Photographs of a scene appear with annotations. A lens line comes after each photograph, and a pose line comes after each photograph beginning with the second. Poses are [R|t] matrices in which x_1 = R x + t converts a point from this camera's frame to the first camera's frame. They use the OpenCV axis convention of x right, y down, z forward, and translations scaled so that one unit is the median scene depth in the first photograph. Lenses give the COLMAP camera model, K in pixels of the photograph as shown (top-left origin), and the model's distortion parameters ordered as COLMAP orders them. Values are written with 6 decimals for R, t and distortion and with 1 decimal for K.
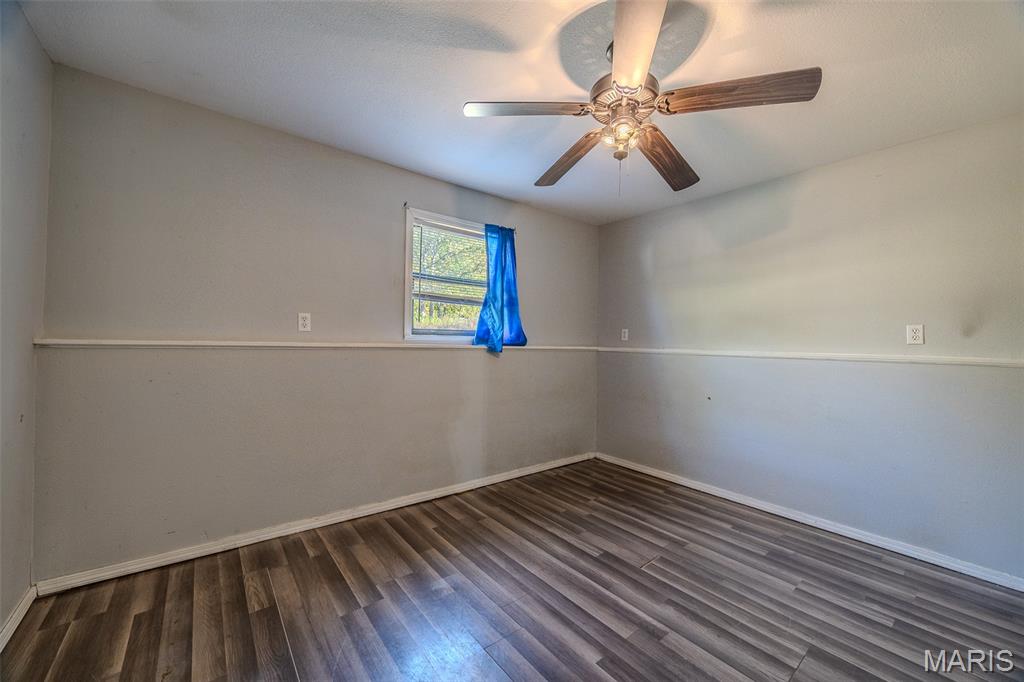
lens RADIAL K [[399.0, 0, 514.6], [0, 399.0, 339.8], [0, 0, 1]] dist [-0.001335, -0.000242]
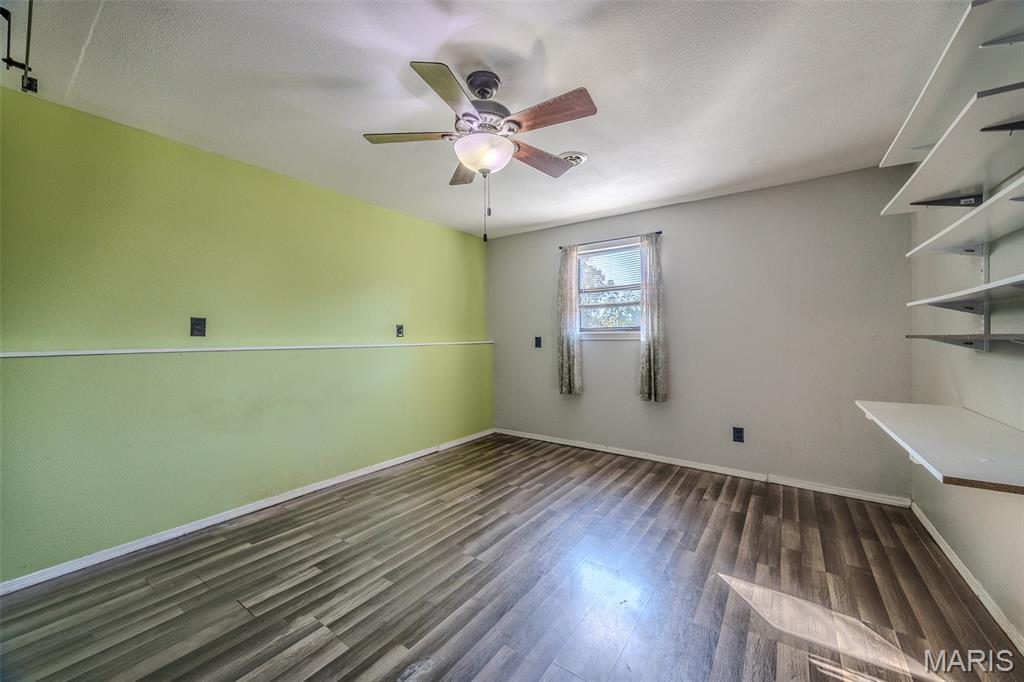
lens RADIAL K [[399.0, 0, 512.4], [0, 399.0, 337.4], [0, 0, 1]] dist [-0.001335, -0.000242]
pose [[-0.296780, -0.003848, 0.954938, -0.658989], [0.010709, 0.999916, 0.007357, 0.018561], [-0.954886, 0.012410, -0.296714, 0.978630]]
